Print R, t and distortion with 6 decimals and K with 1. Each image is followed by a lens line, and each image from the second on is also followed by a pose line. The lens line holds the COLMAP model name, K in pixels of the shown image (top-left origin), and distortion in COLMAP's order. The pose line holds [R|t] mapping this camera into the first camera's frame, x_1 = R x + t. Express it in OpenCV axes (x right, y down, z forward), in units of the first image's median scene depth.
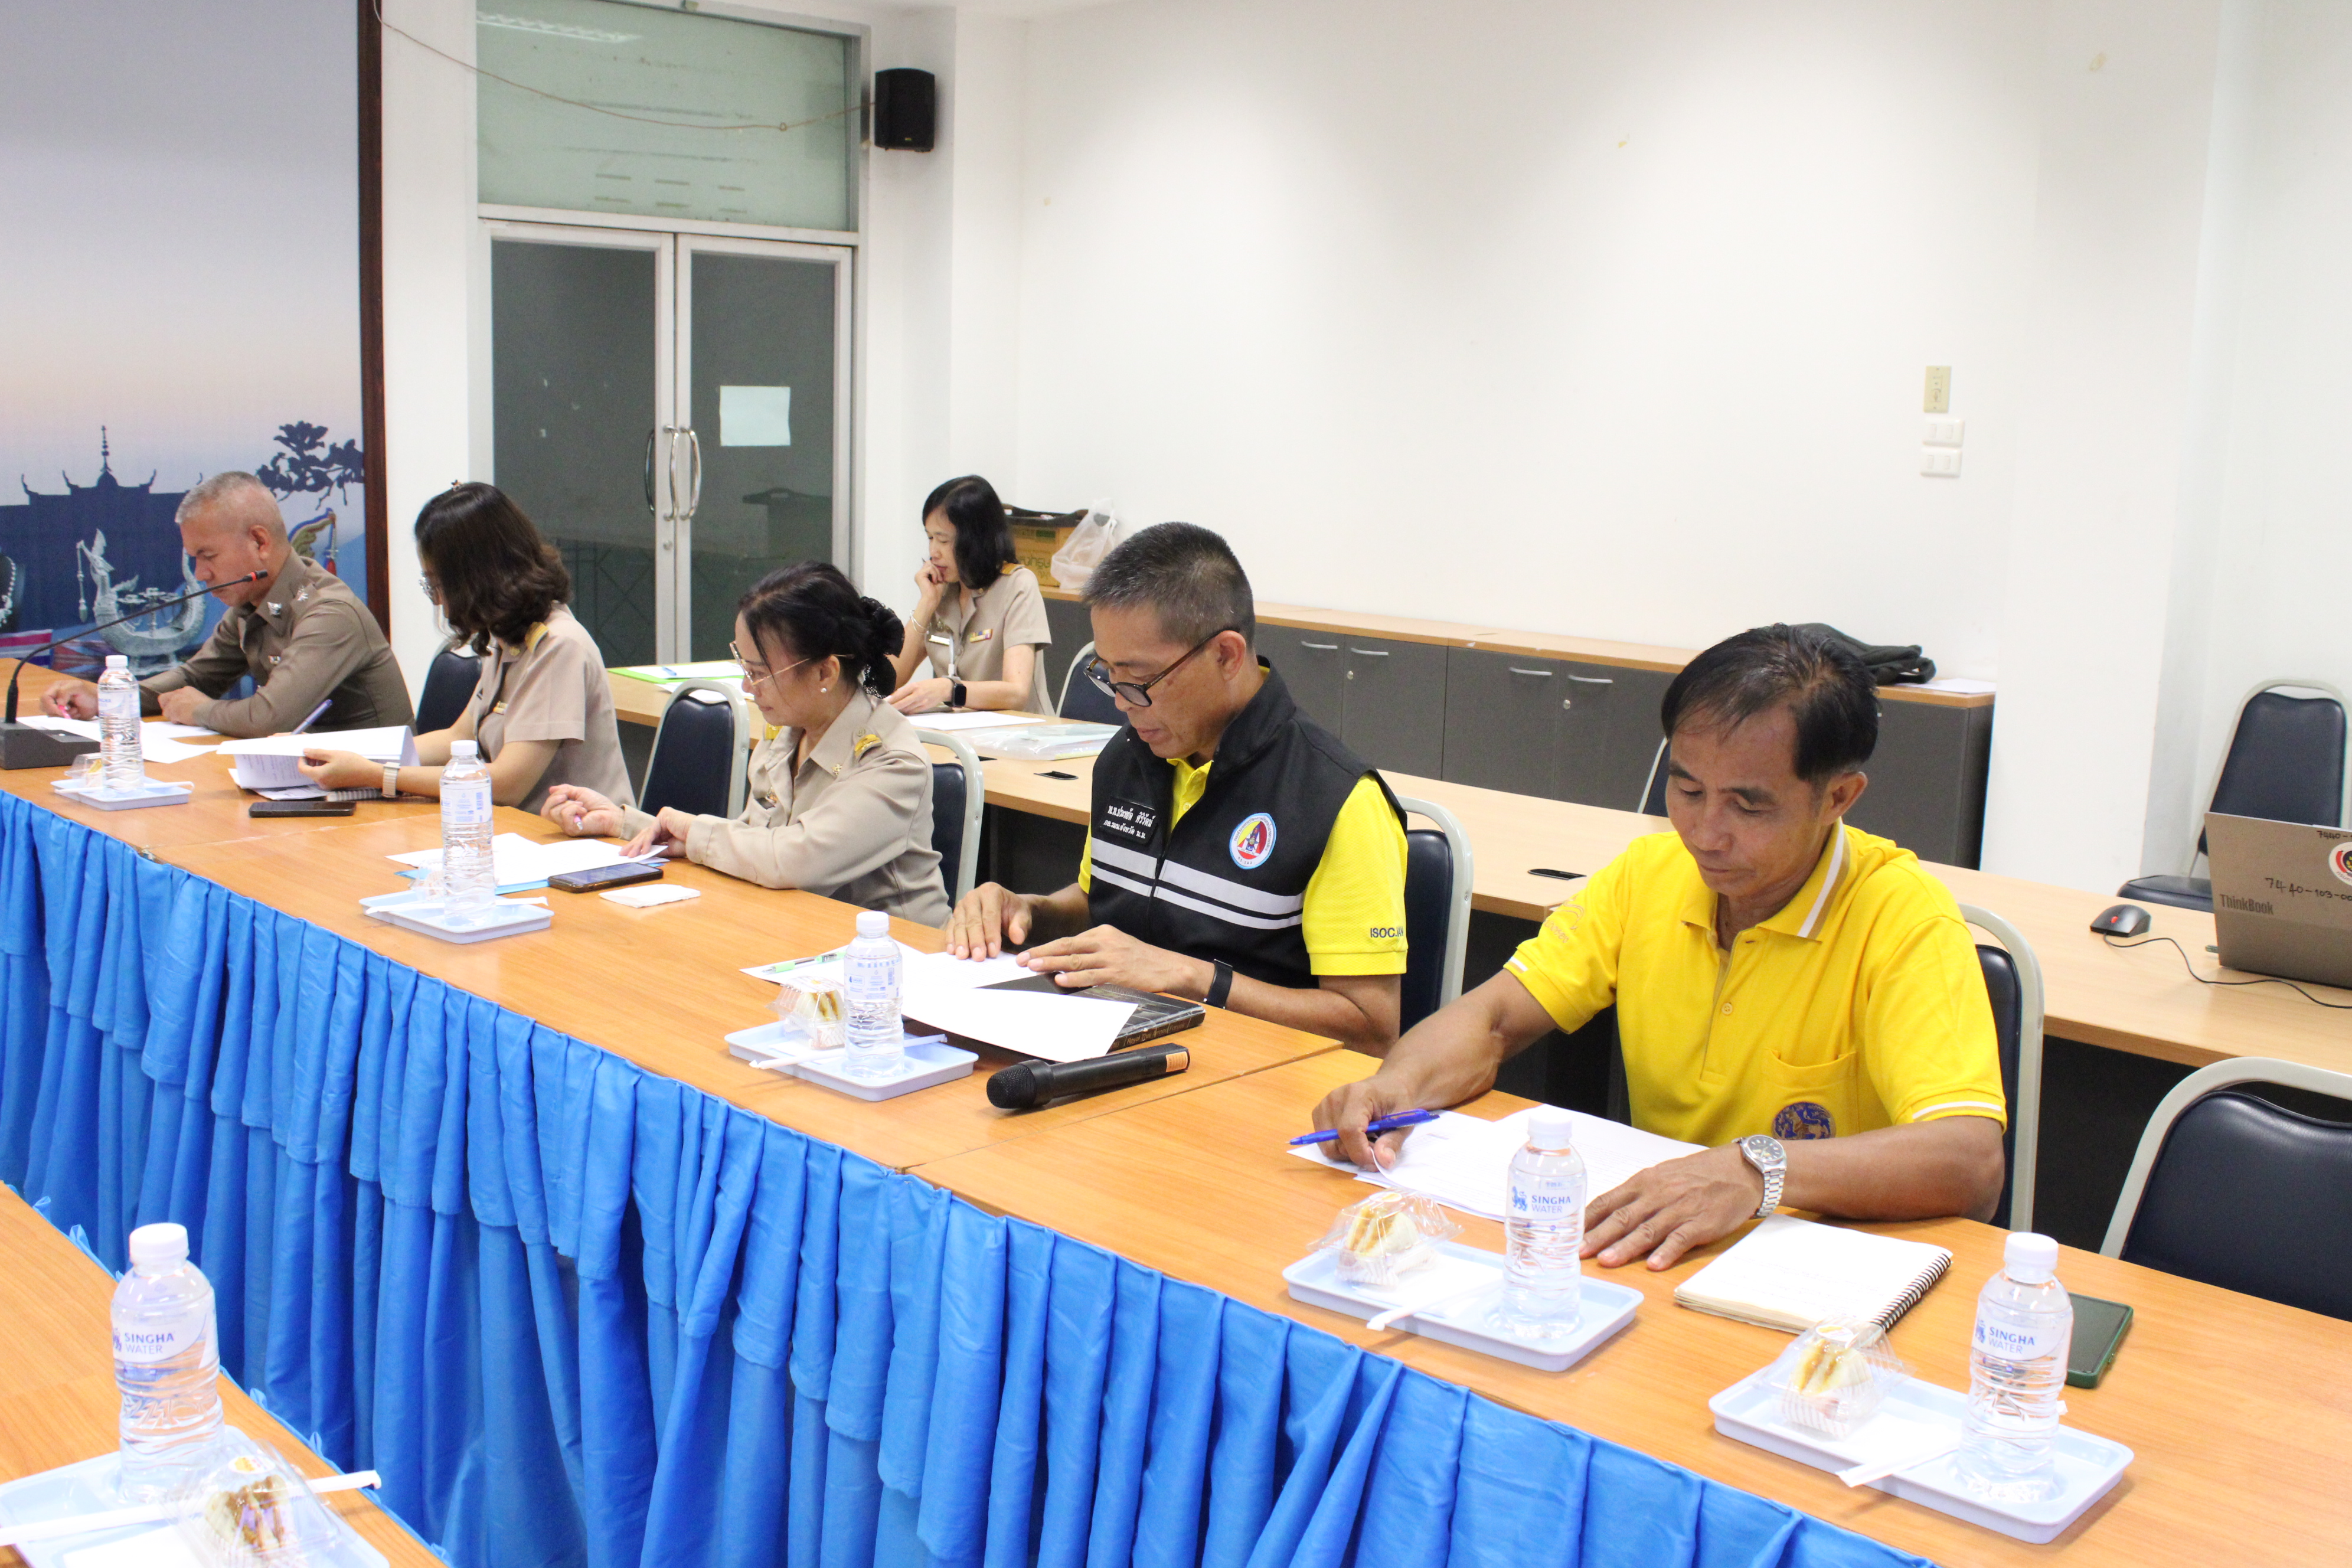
lens RADIAL K [[2229.4, 0, 1207.9], [0, 2229.4, 828.8], [0, 0, 1]] dist [-0.086874, 0.000000]
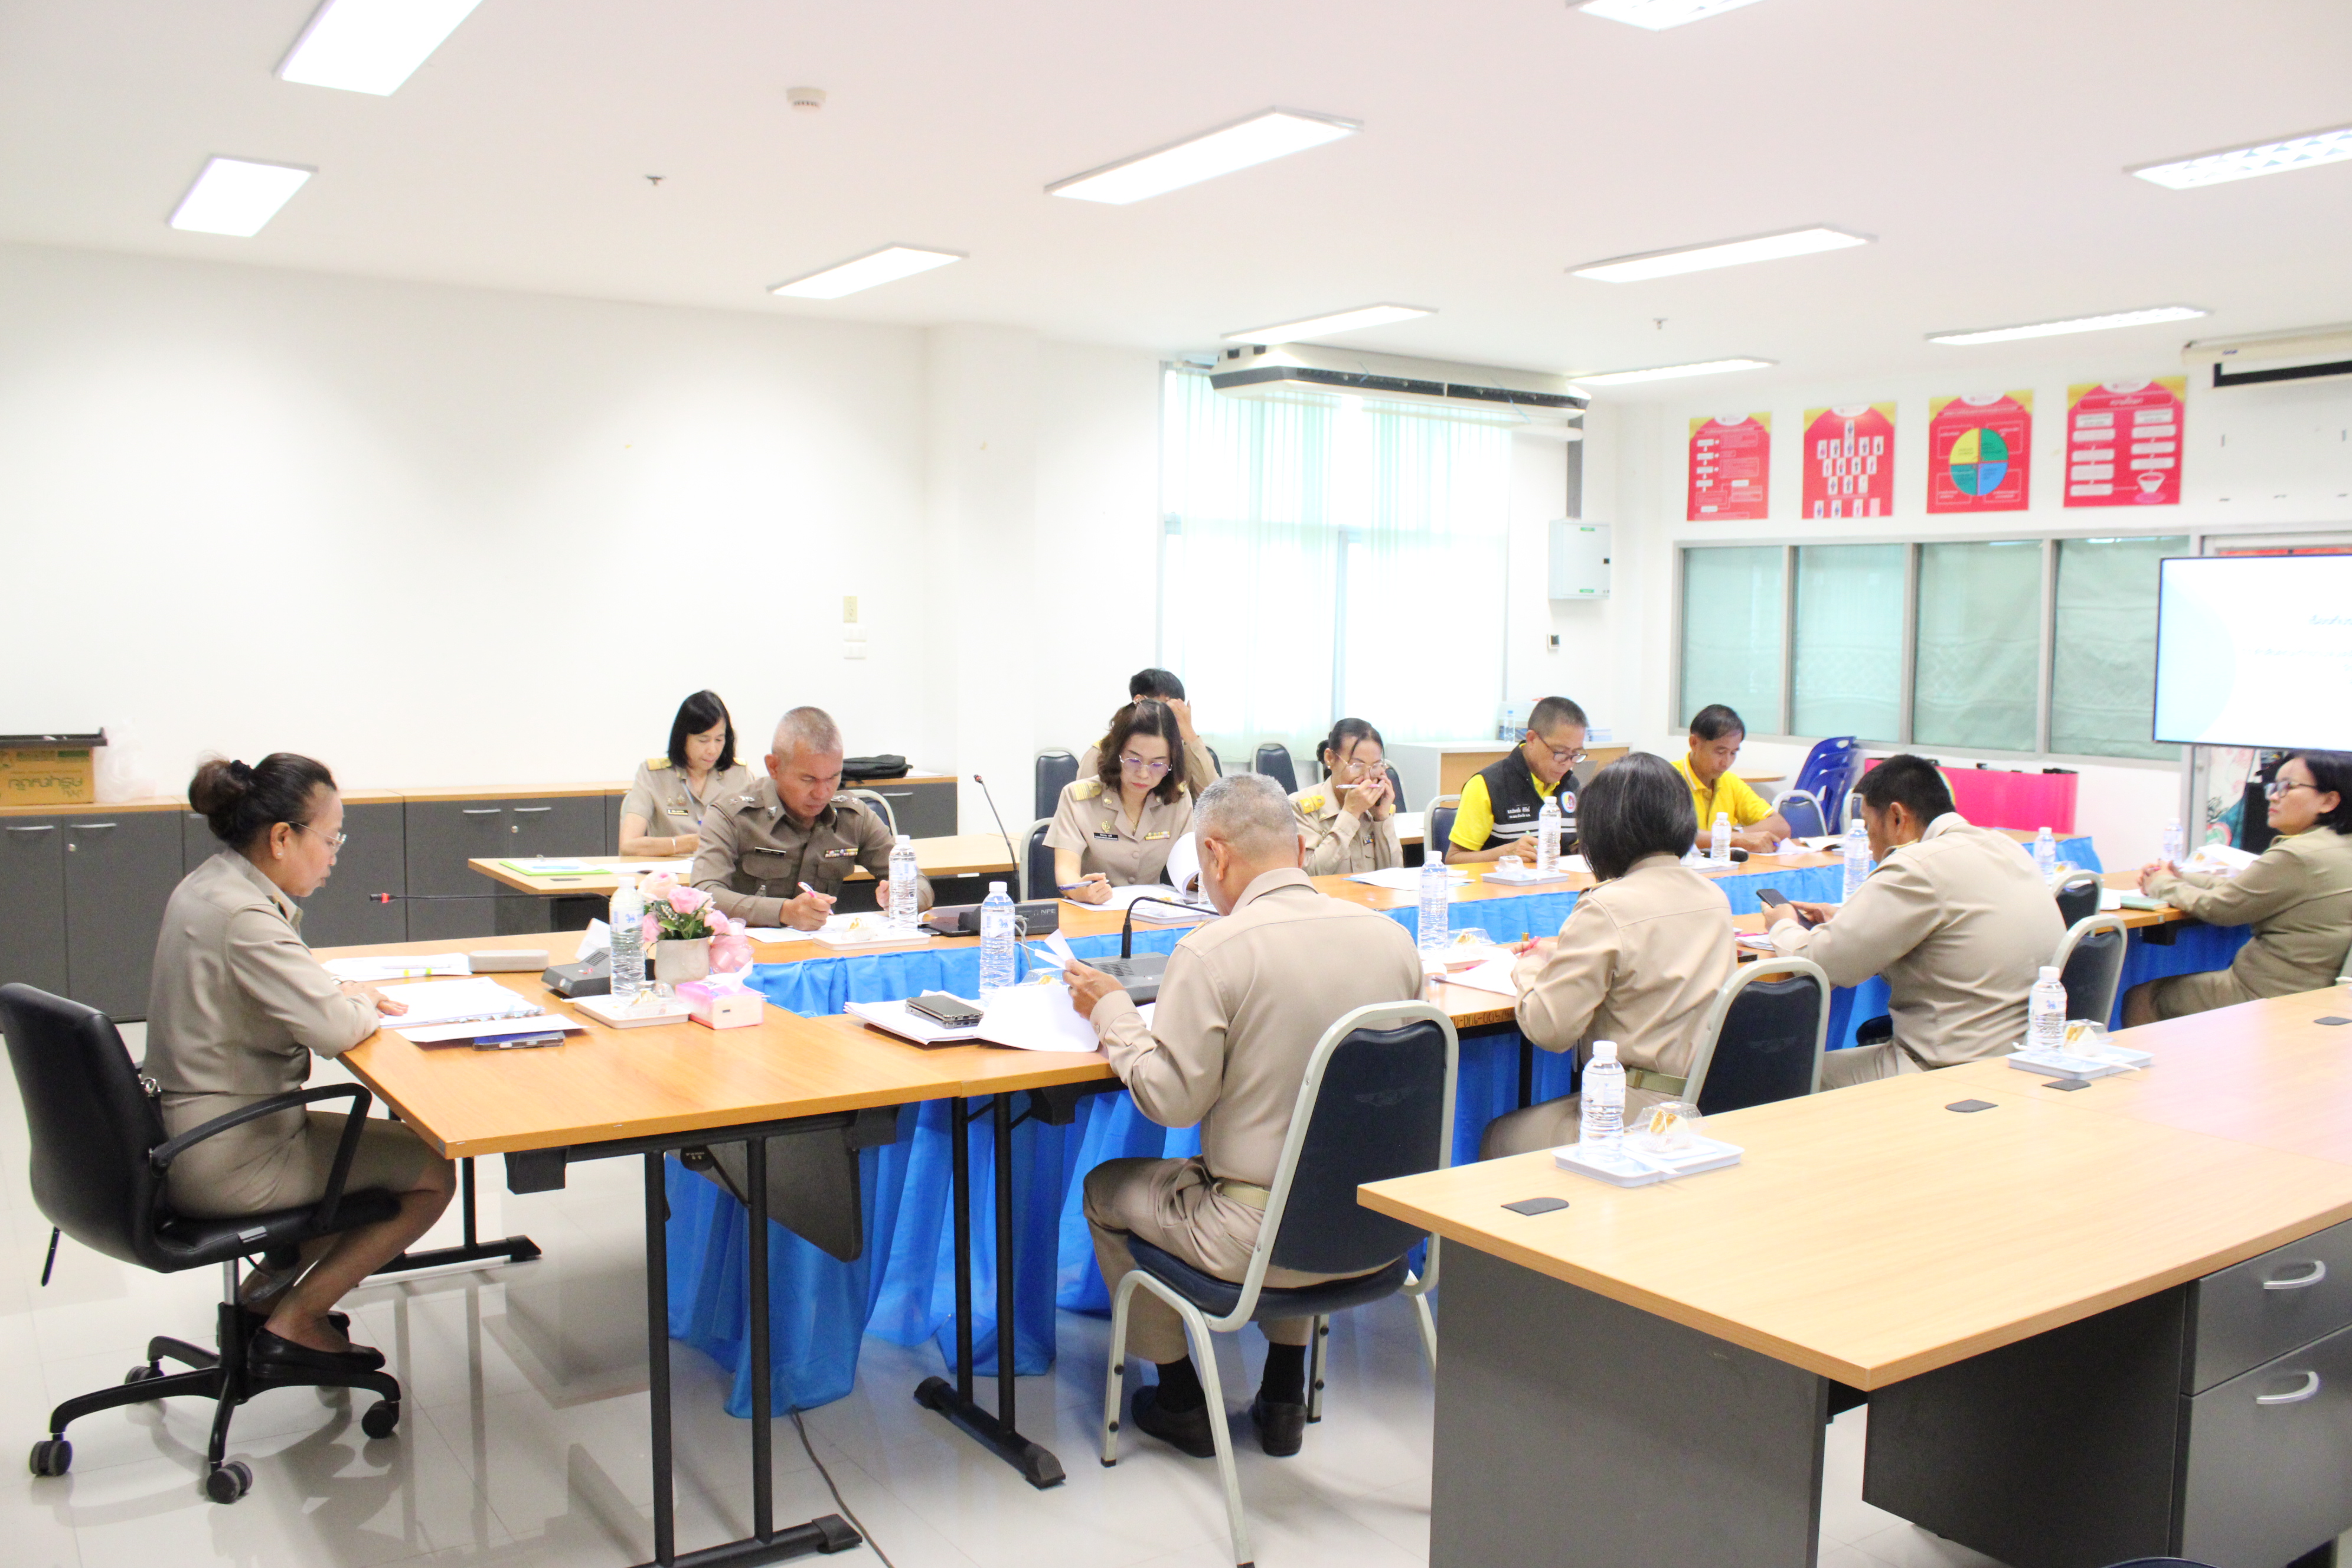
lens RADIAL K [[2015.5, 0, 1183.2], [0, 2015.5, 782.4], [0, 0, 1]] dist [-0.174415, 0.165456]
pose [[0.161326, -0.098138, 0.982010, -1.198468], [0.170092, 0.982918, 0.070286, -0.131844], [-0.972133, 0.155693, 0.175263, 0.486585]]
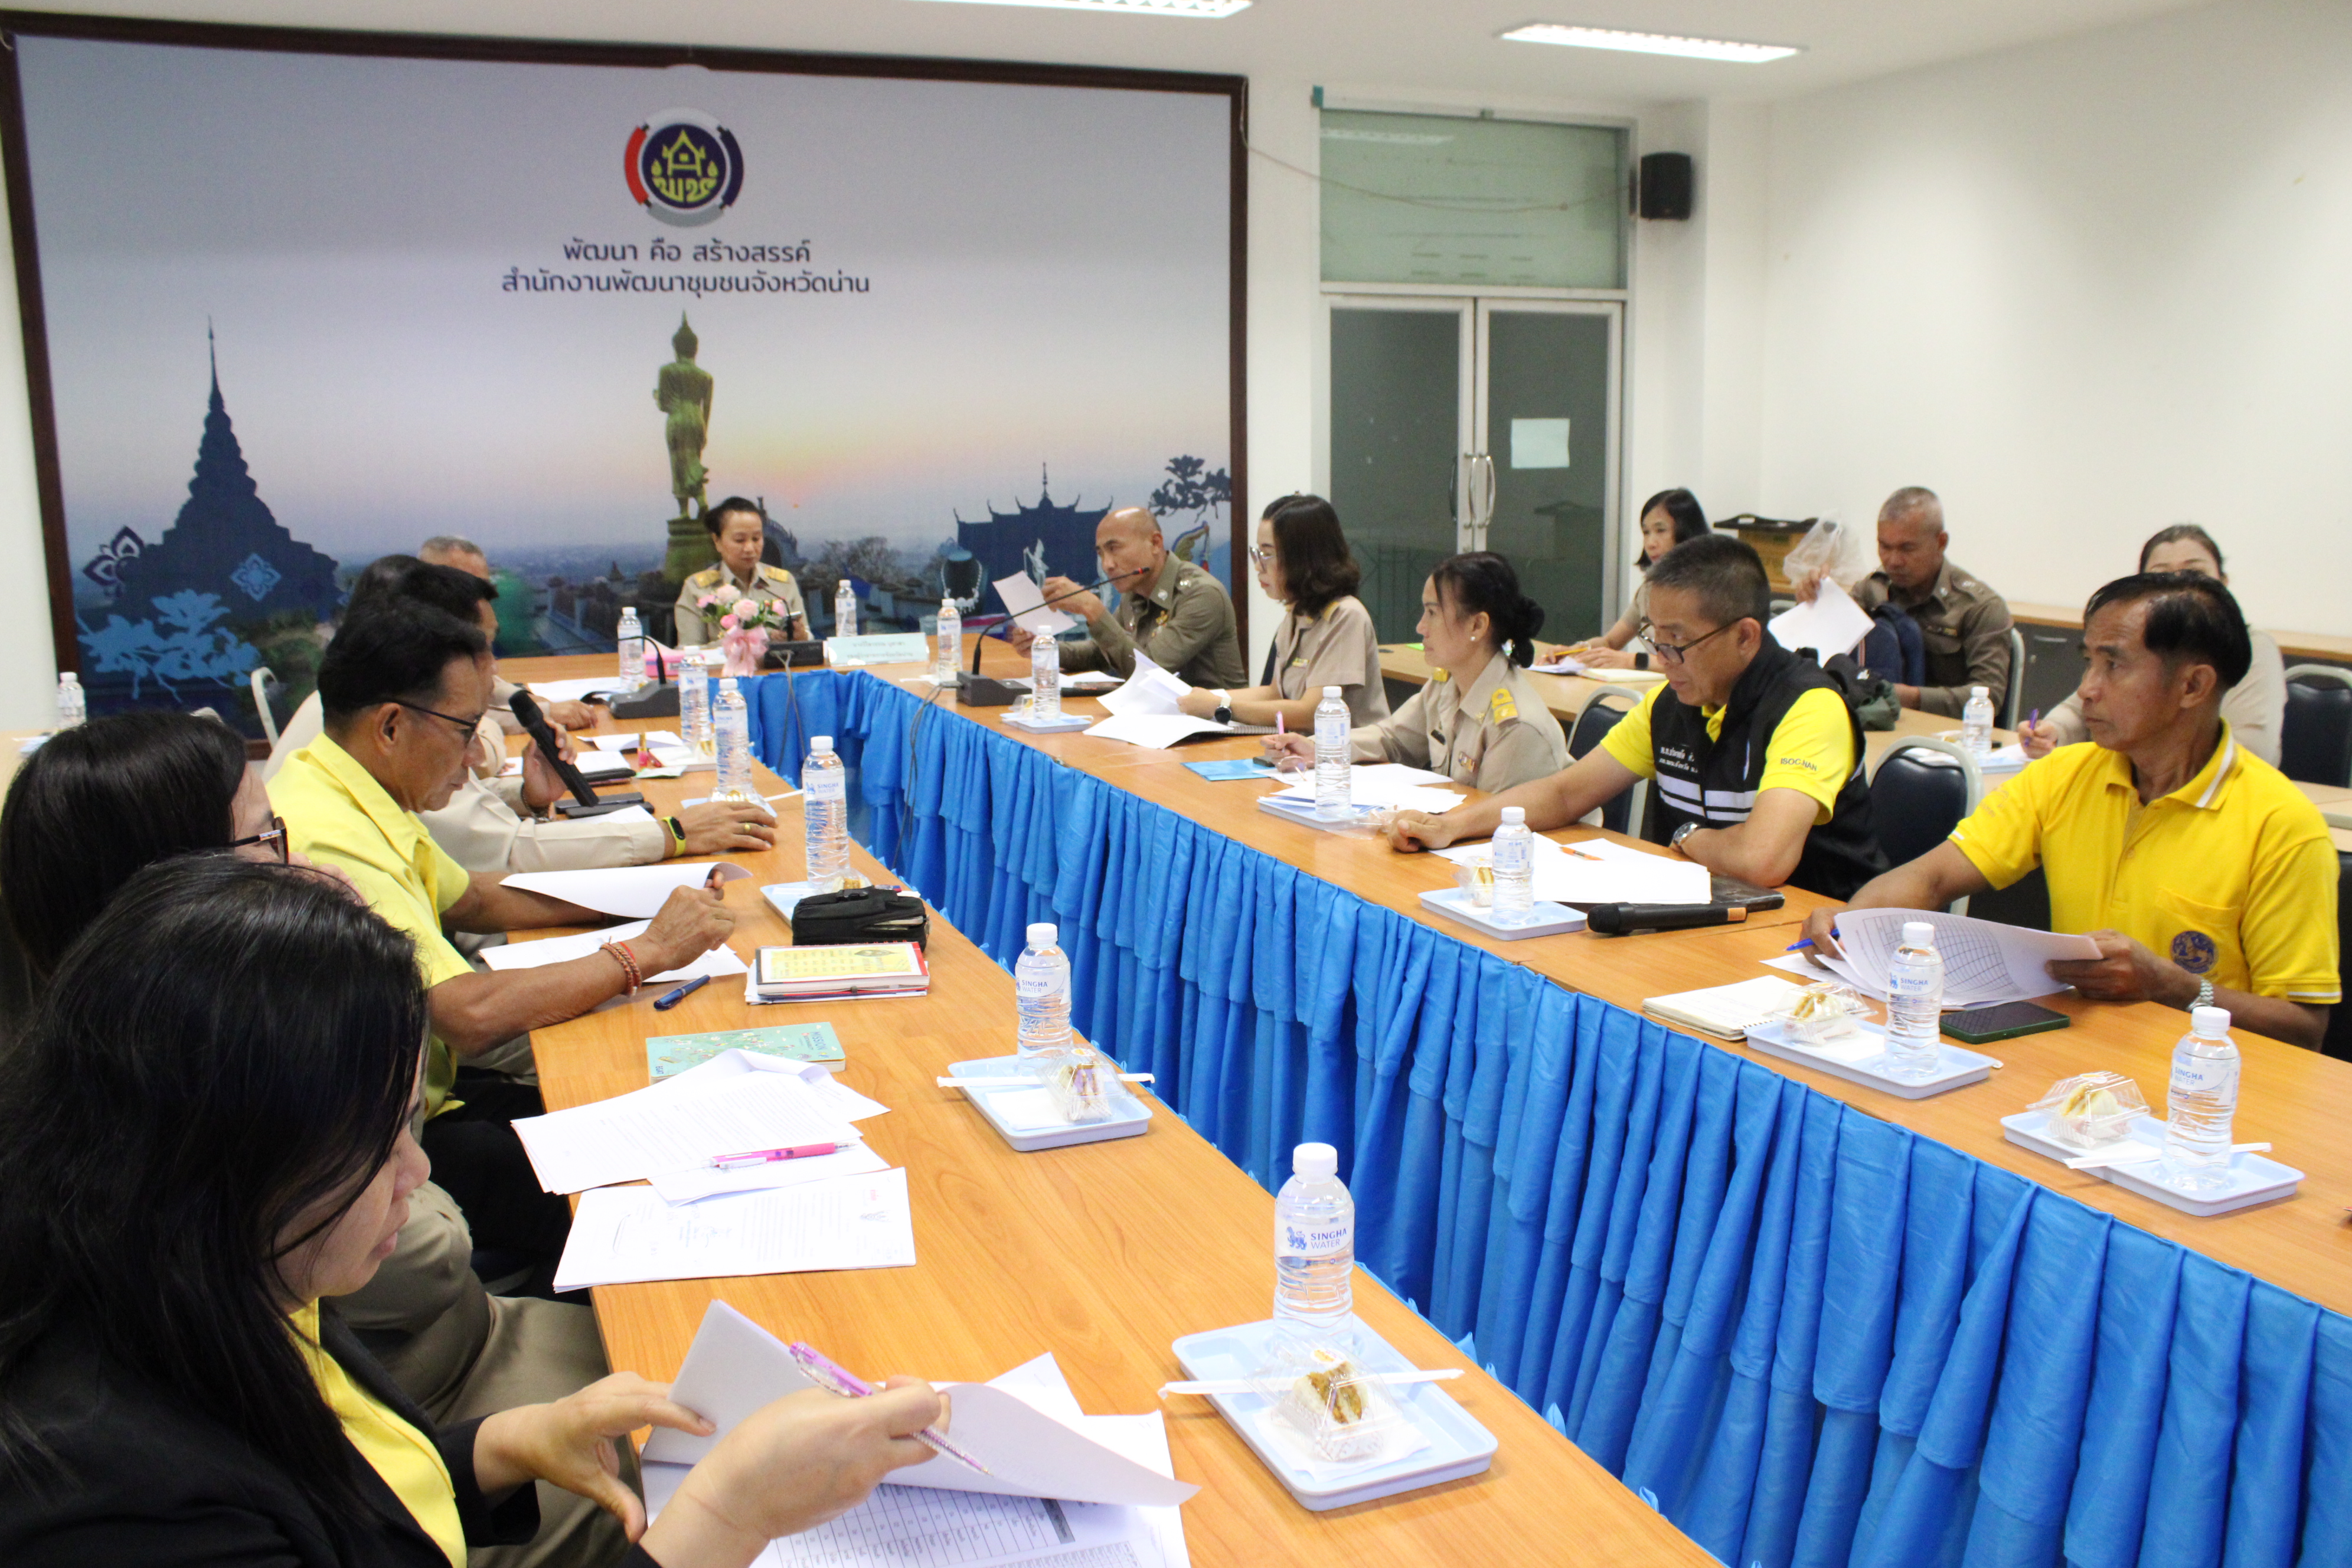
lens RADIAL K [[2015.5, 0, 1188.2], [0, 2015.5, 800.7], [0, 0, 1]] dist [-0.174415, 0.165456]
pose [[0.922423, 0.032252, -0.384831, 0.061932], [-0.033294, 0.999438, 0.003958, 0.016947], [0.384742, 0.009162, 0.922979, -0.115457]]
